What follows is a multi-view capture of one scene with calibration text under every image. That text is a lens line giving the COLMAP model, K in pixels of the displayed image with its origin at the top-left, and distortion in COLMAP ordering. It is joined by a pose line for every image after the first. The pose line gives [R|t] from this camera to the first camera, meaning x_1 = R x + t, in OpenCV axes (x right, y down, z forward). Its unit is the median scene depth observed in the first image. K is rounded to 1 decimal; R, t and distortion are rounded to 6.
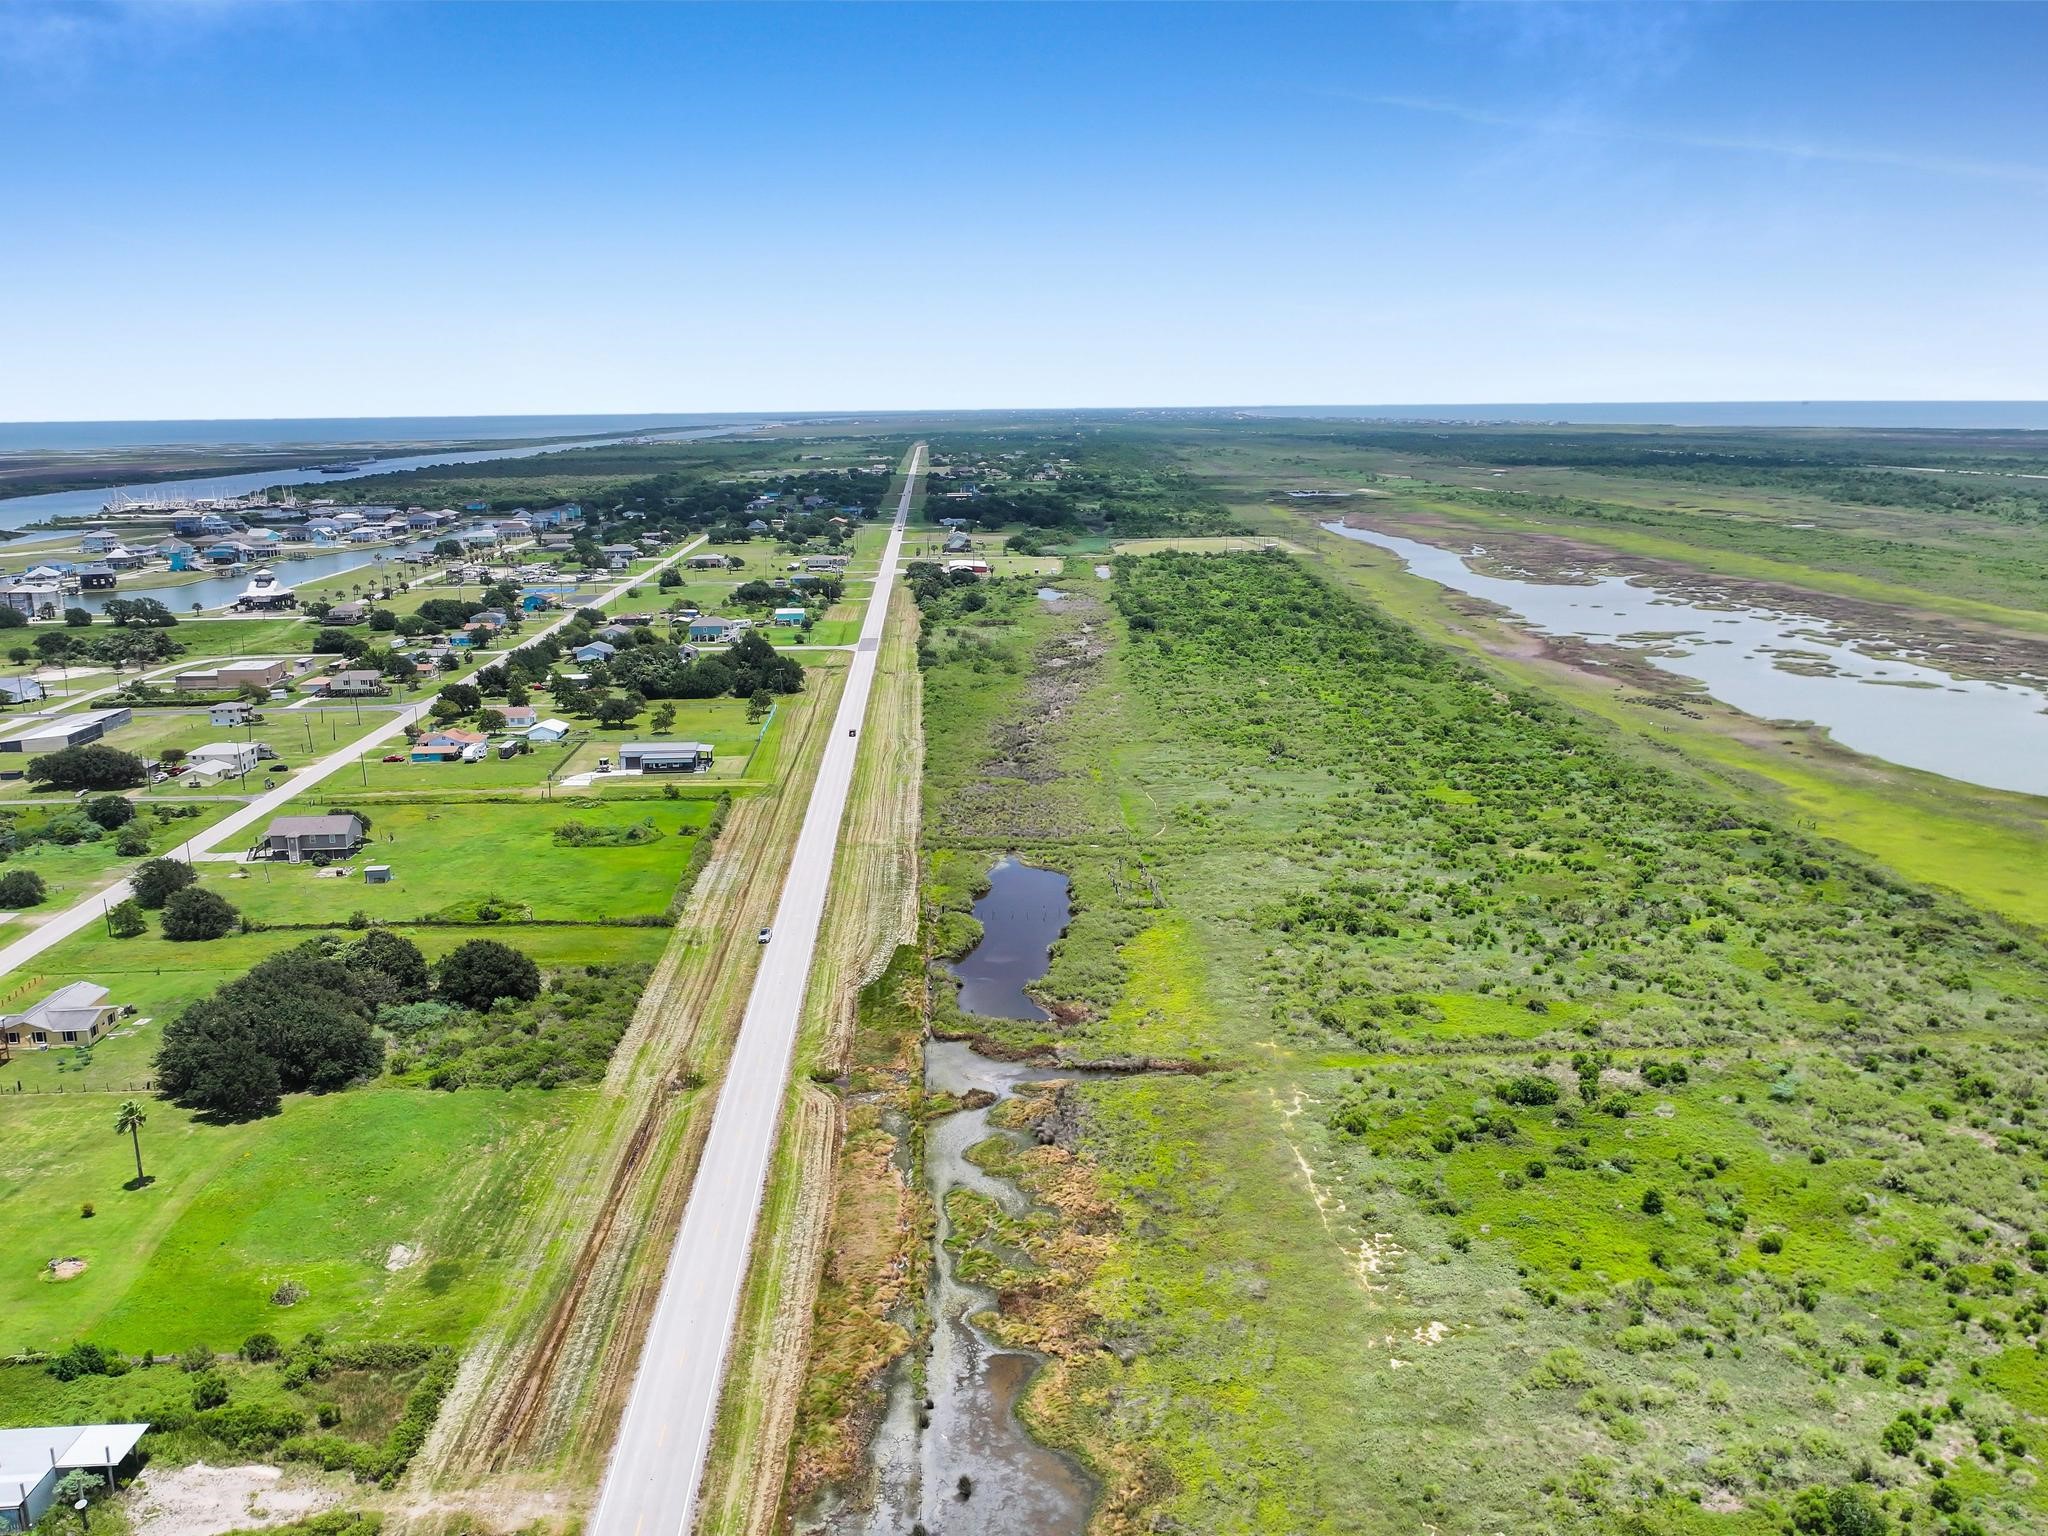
lens RADIAL K [[1442.6, 0, 1024.0], [0, 1442.6, 768.0], [0, 0, 1]] dist [-0.004931, 0.009827]
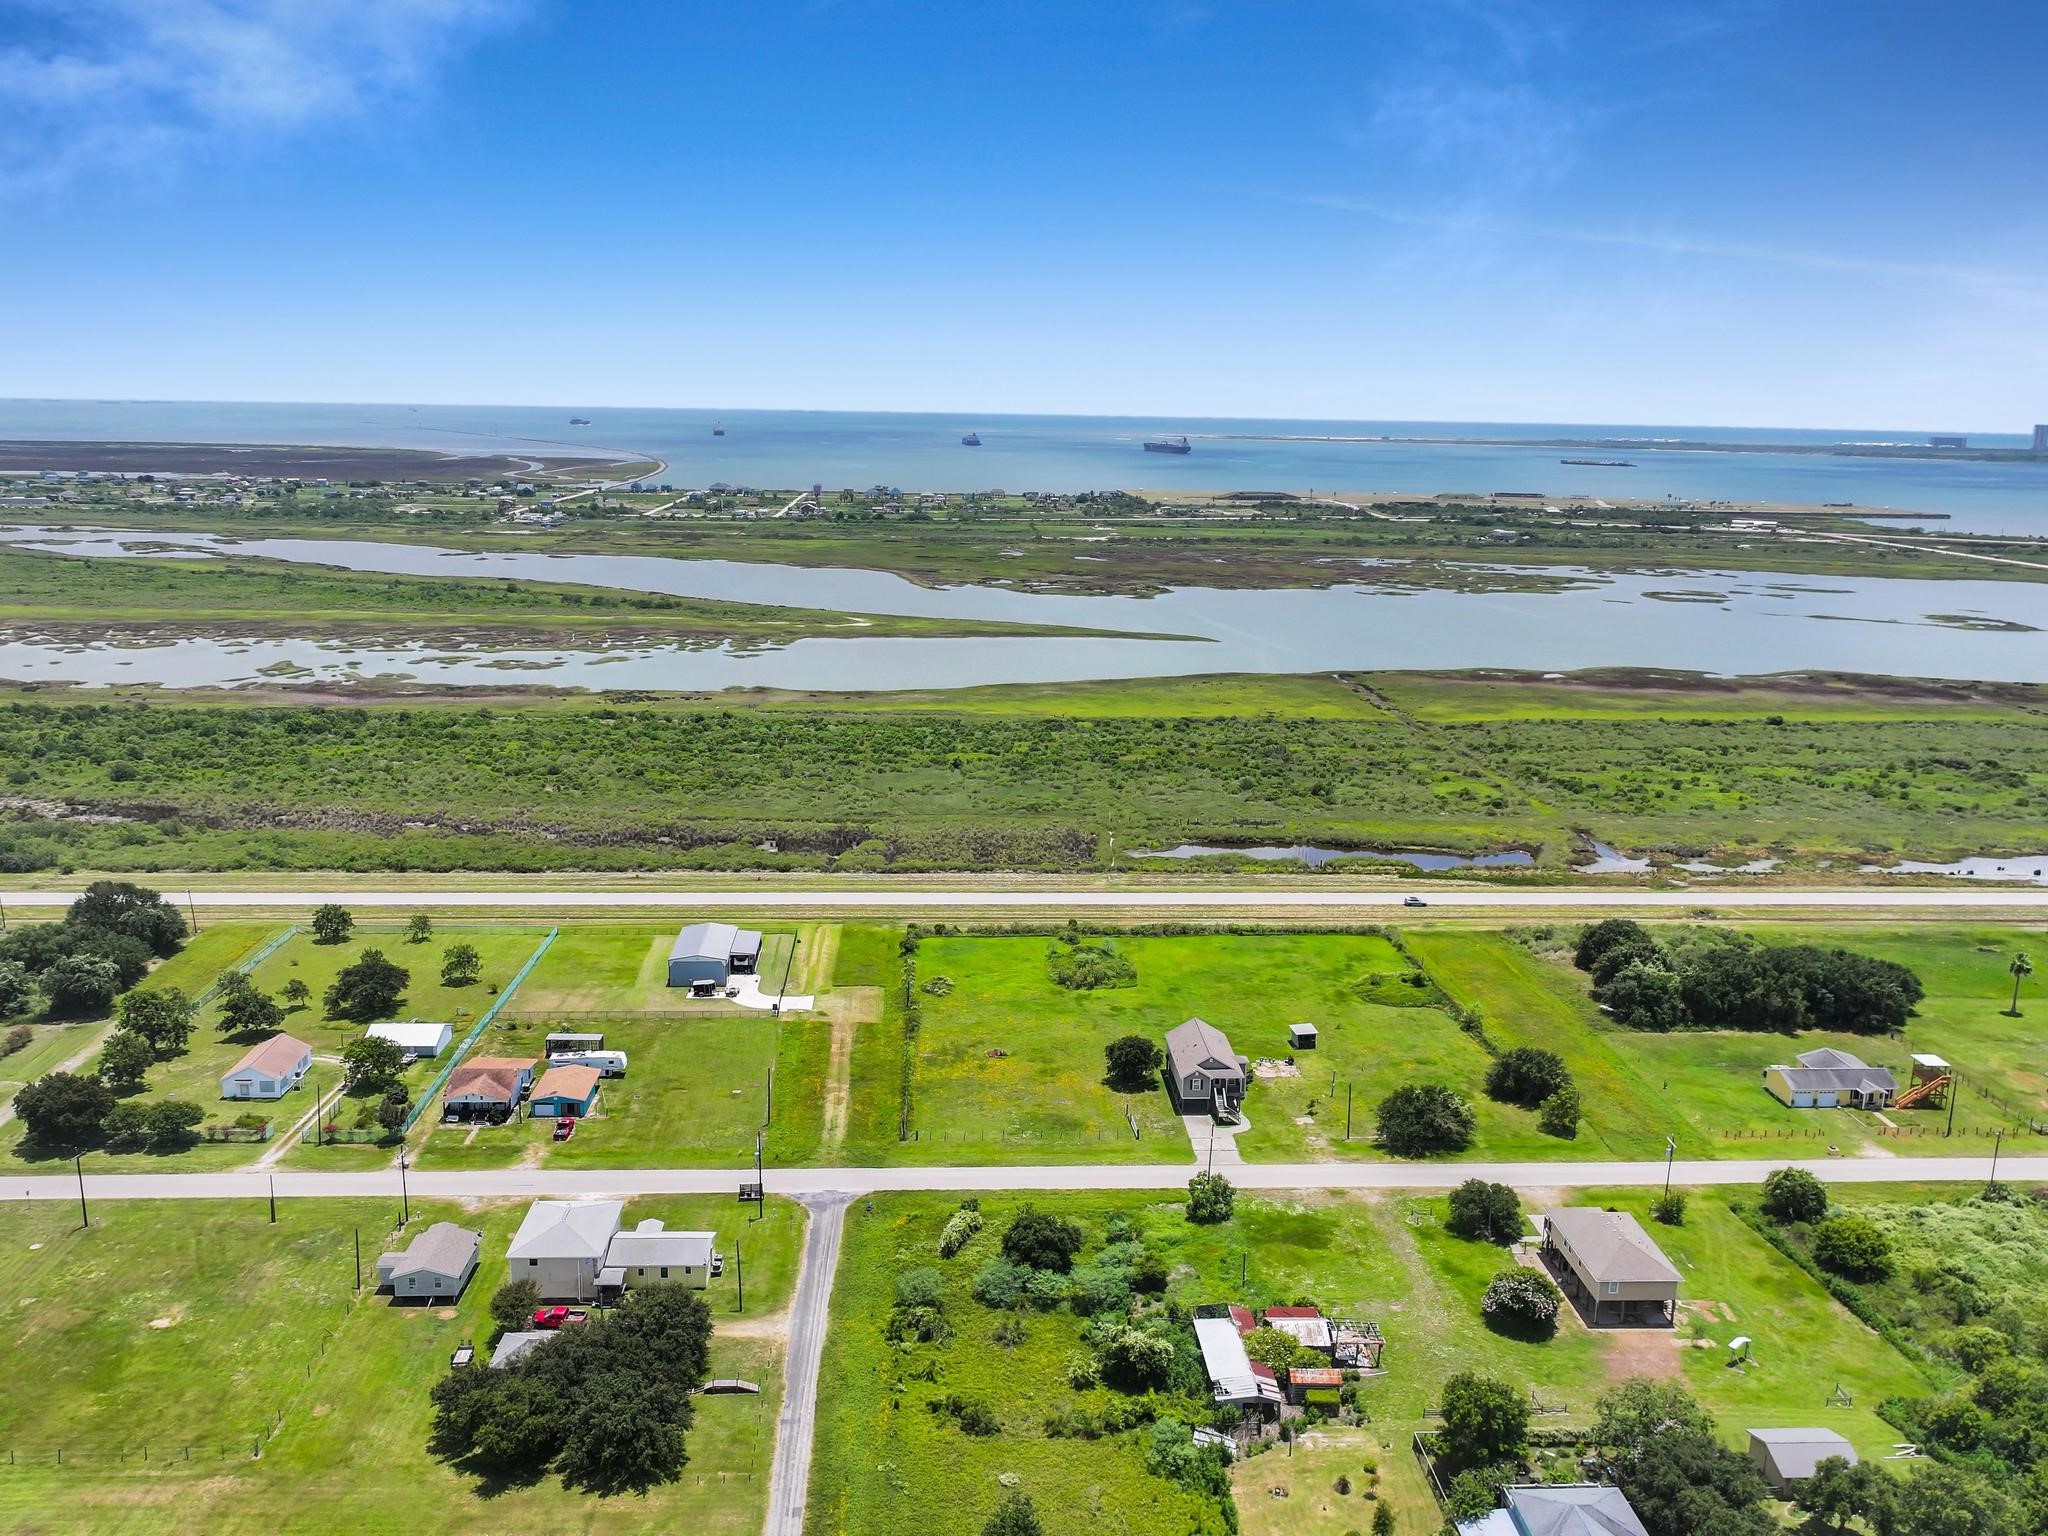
lens RADIAL K [[1442.6, 0, 1024.0], [0, 1442.6, 768.0], [0, 0, 1]] dist [-0.004931, 0.009827]
pose [[0.113218, -0.207057, 0.971756, -1.676865], [0.229047, 0.957140, 0.177257, -0.342793], [-0.966809, 0.202509, 0.155791, 1.363011]]
